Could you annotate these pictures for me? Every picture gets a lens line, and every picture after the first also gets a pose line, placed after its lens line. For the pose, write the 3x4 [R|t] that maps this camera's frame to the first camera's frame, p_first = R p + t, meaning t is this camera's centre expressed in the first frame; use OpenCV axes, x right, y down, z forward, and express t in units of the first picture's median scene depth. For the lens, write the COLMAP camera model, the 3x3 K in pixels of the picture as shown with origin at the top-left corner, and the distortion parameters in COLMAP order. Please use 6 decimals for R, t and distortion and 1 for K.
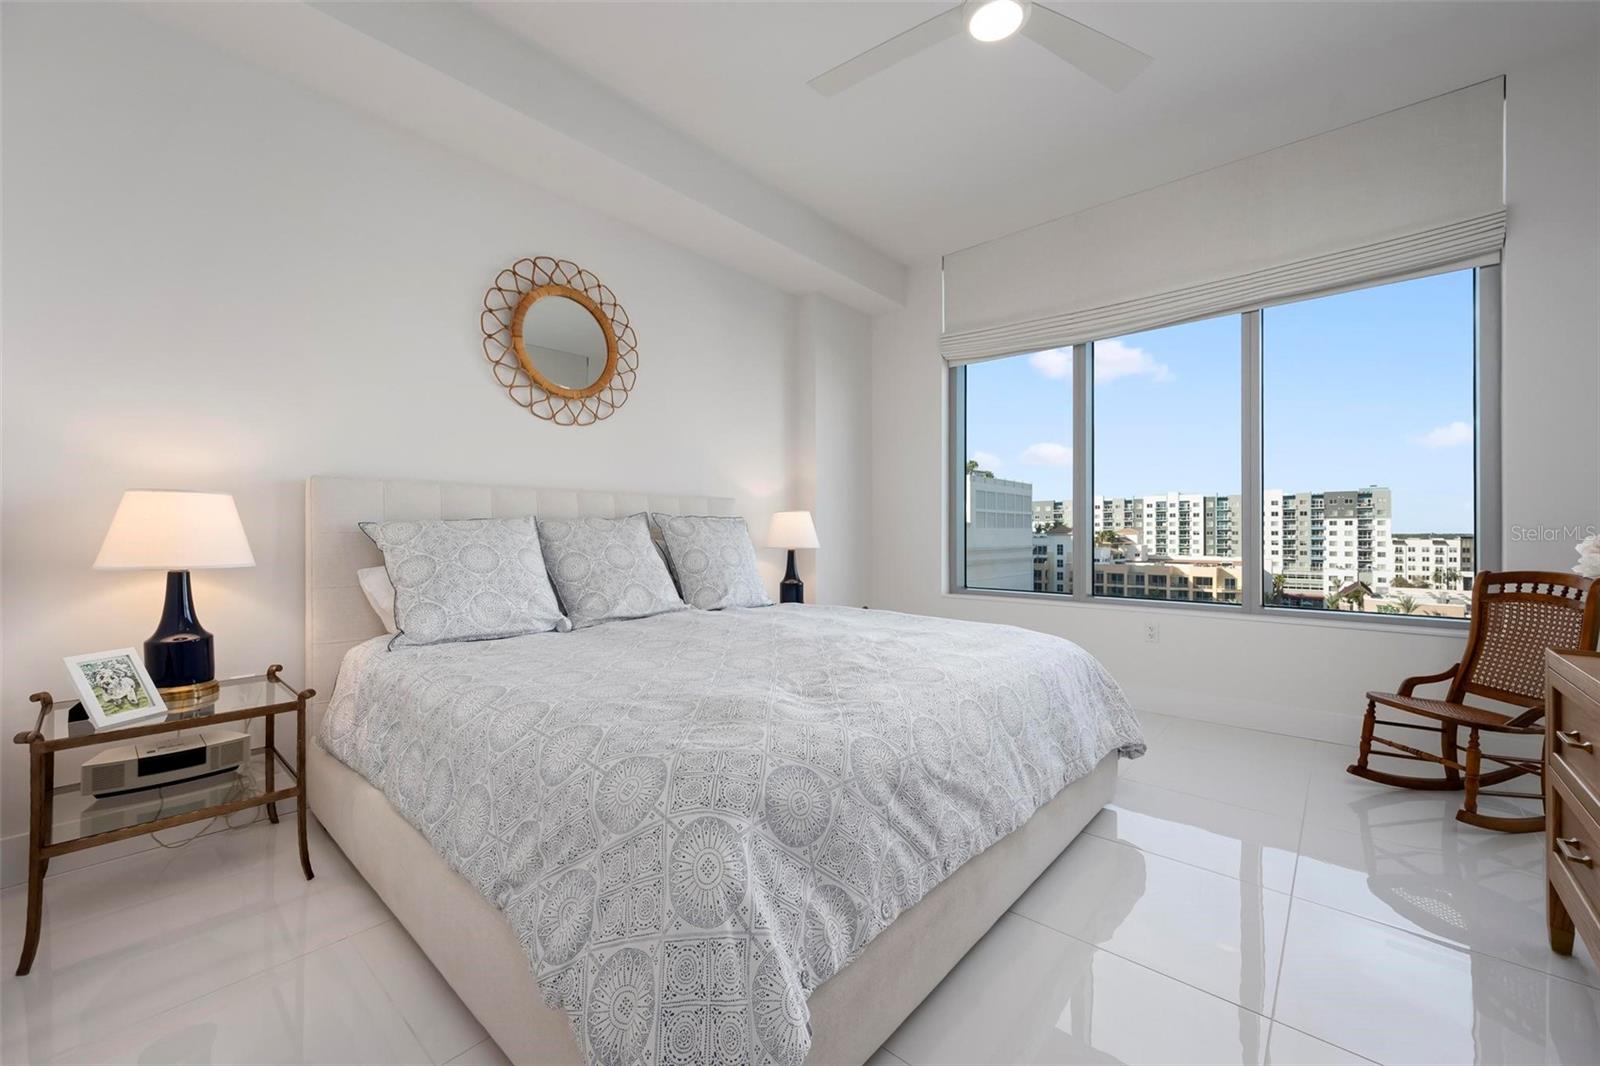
lens RADIAL K [[625.5, 0, 795.4], [0, 625.5, 532.0], [0, 0, 1]] dist [-0.004243, 0.001619]
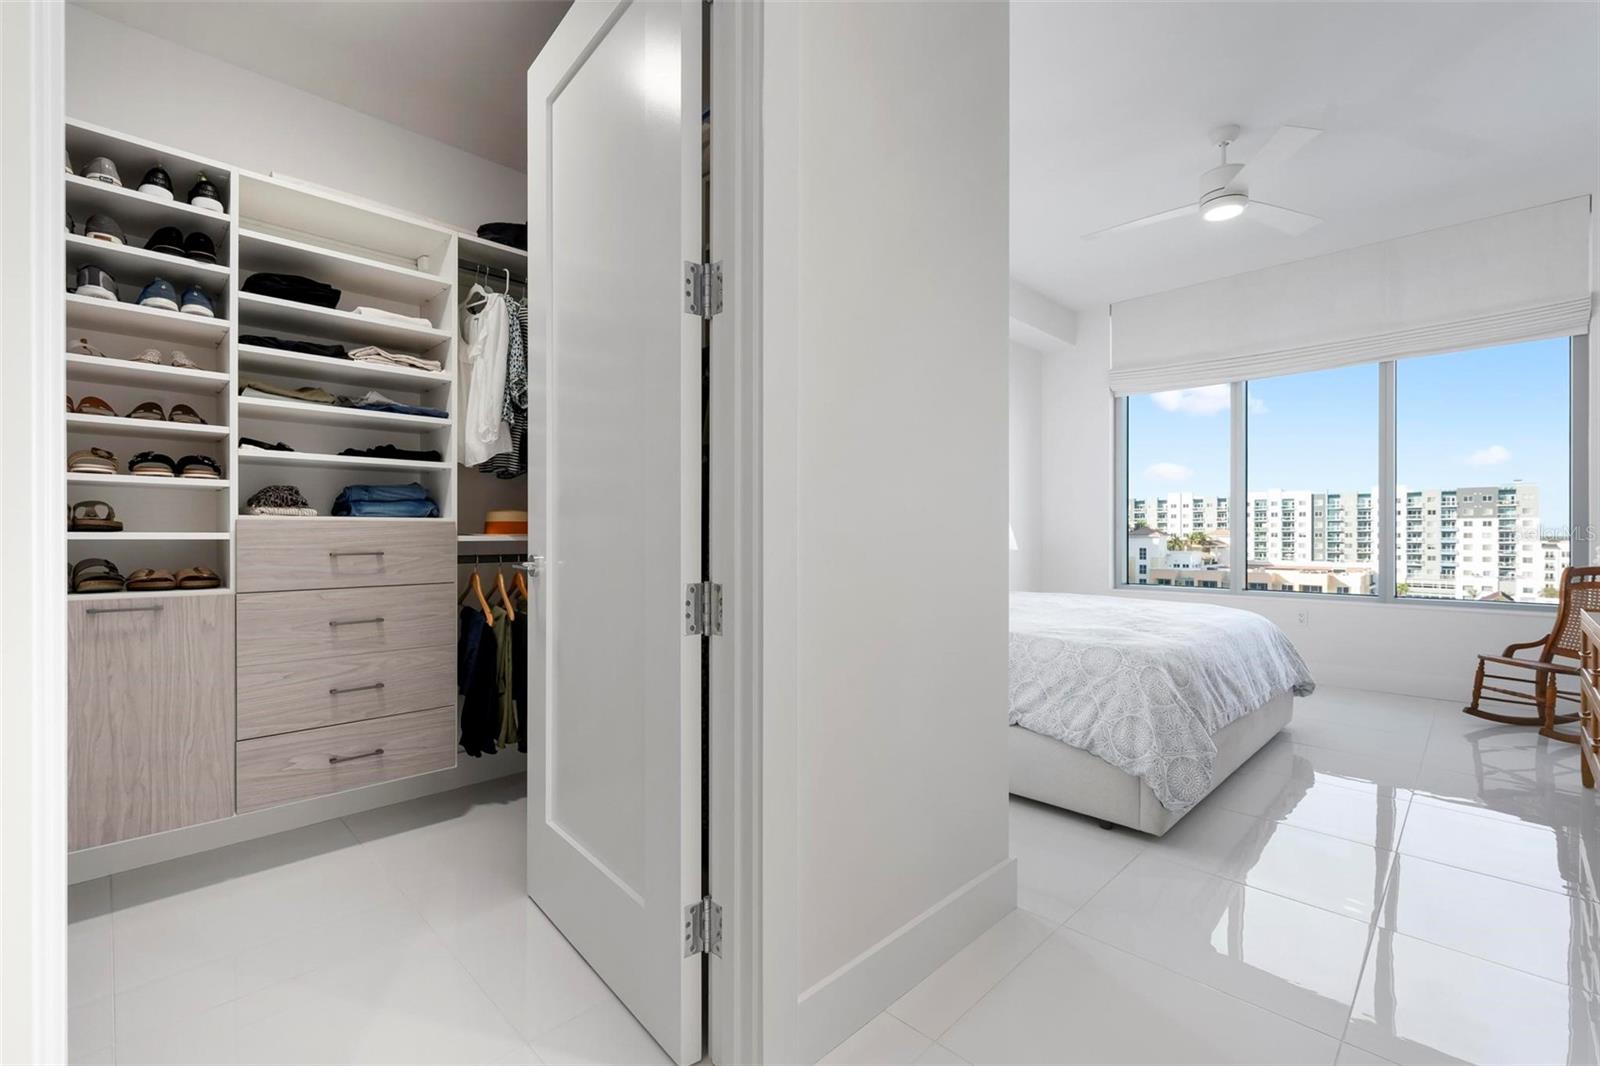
lens RADIAL K [[687.2, 0, 791.8], [0, 687.2, 535.7], [0, 0, 1]] dist [-0.006764, 0.001564]
pose [[0.997628, 0.000426, -0.068841, -0.014995], [-0.000225, 0.999996, 0.002918, -0.000299], [0.068842, -0.002895, 0.997623, -0.018540]]
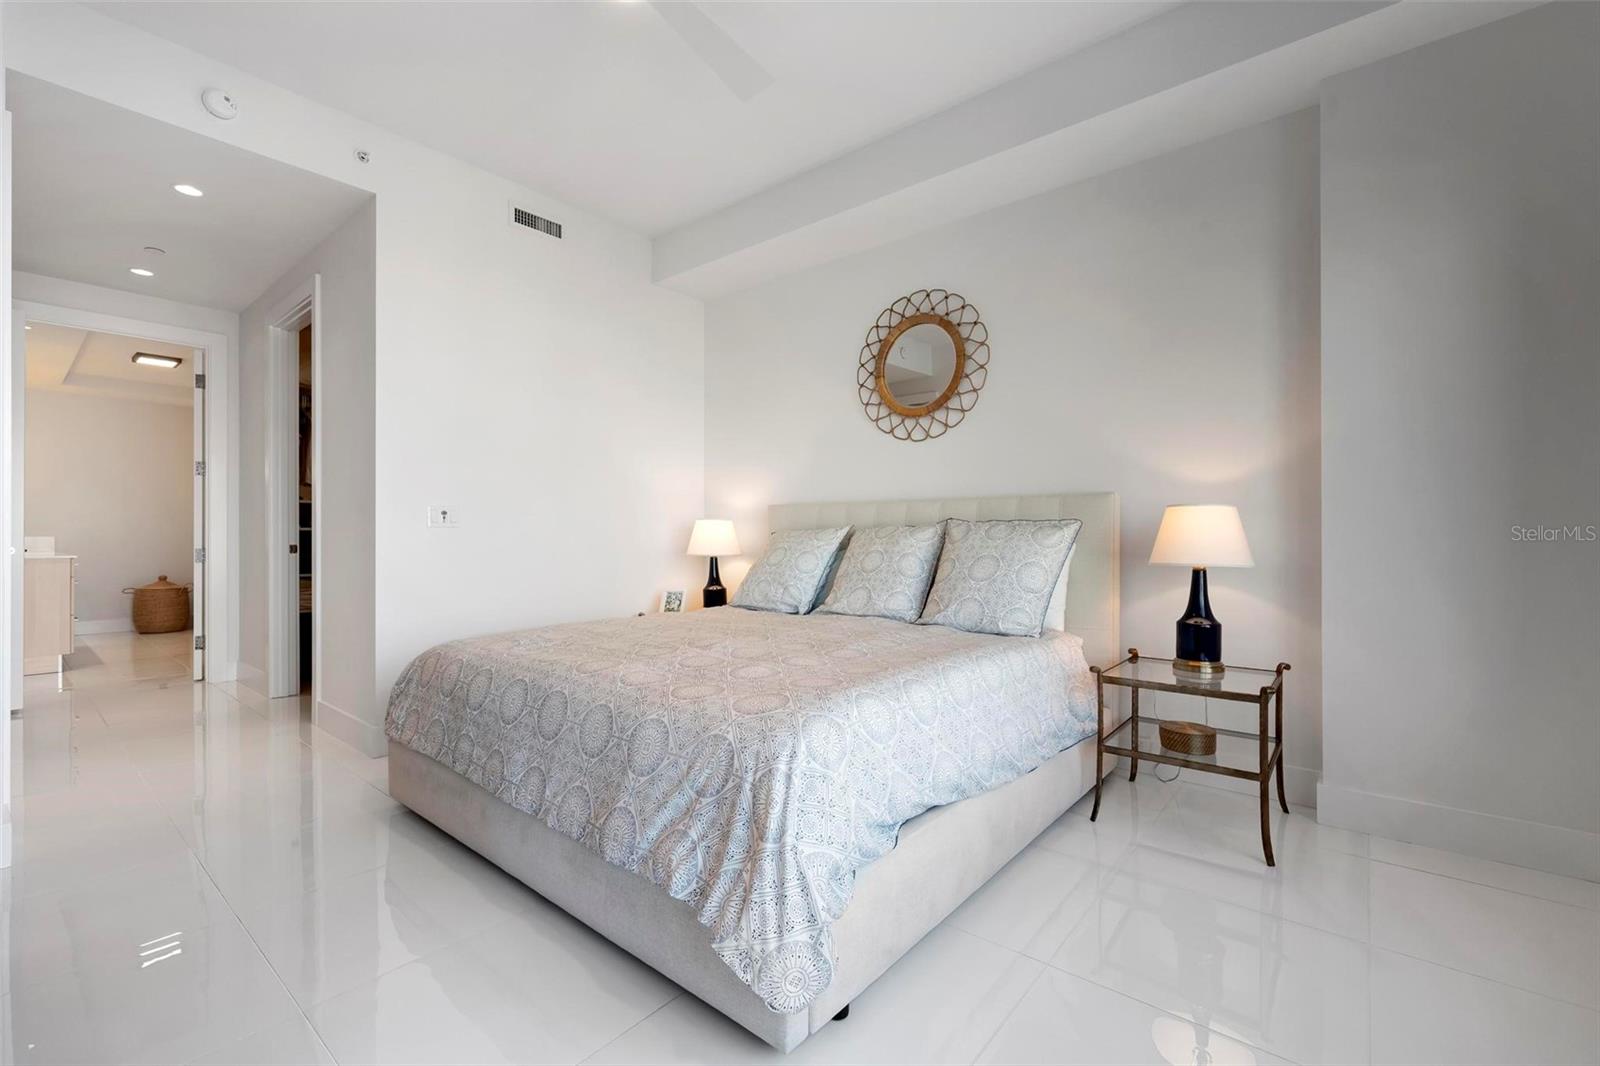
lens RADIAL K [[573.7, 0, 798.1], [0, 573.7, 531.7], [0, 0, 1]] dist [-0.001375, -0.000082]
pose [[0.118963, -0.009851, -0.992850, 0.590069], [-0.000435, 0.999950, -0.009974, -0.001934], [0.992899, 0.001618, 0.118953, 0.655978]]
